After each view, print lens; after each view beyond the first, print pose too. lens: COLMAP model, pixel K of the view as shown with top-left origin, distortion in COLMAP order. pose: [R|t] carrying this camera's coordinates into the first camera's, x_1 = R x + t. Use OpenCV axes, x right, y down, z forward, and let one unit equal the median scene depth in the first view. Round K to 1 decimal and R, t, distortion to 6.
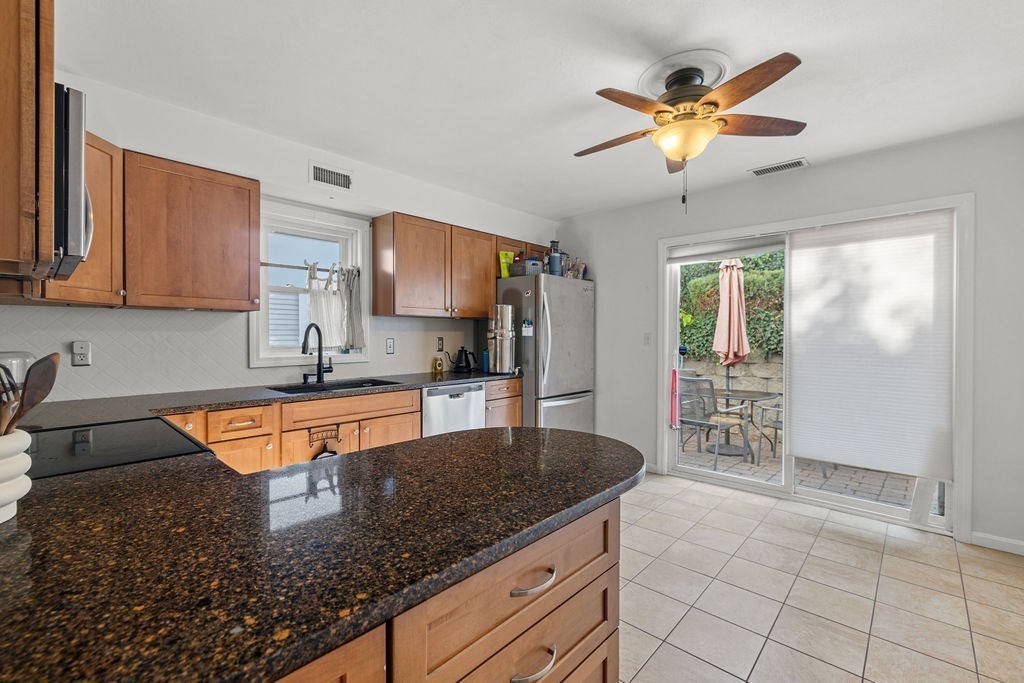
lens RADIAL K [[439.6, 0, 508.2], [0, 439.6, 339.2], [0, 0, 1]] dist [-0.000319, 0.000208]
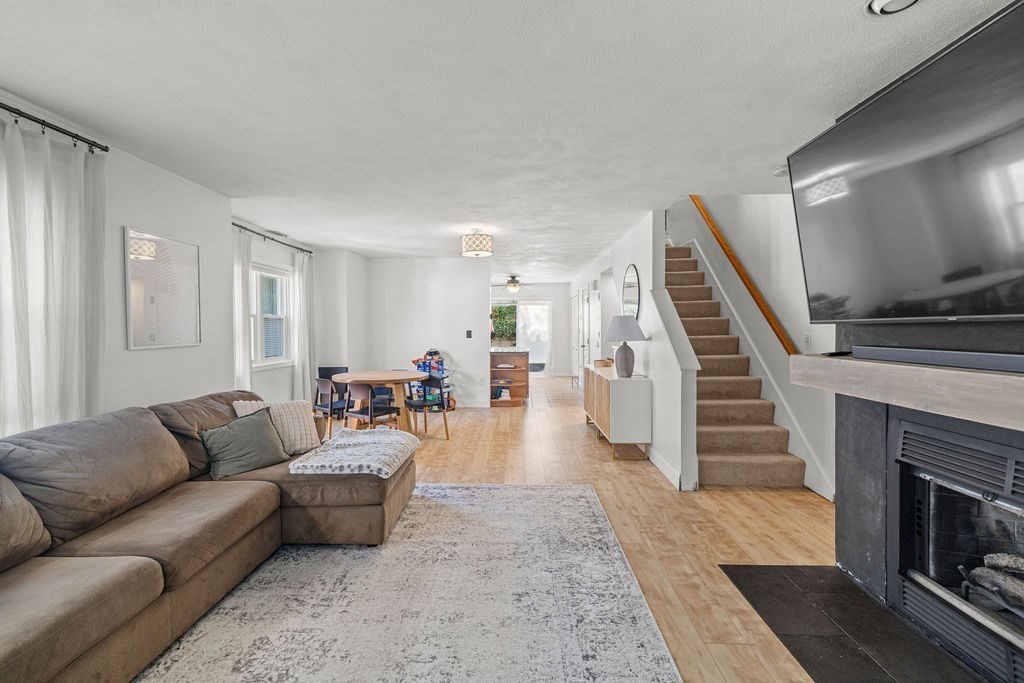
lens RADIAL K [[448.2, 0, 507.6], [0, 448.2, 334.3], [0, 0, 1]] dist [0.000853, 0.000230]
pose [[0.752495, -0.014897, 0.658430, -1.511599], [0.007703, 0.999875, 0.013818, -0.014049], [-0.658553, -0.005326, 0.752515, -1.380797]]
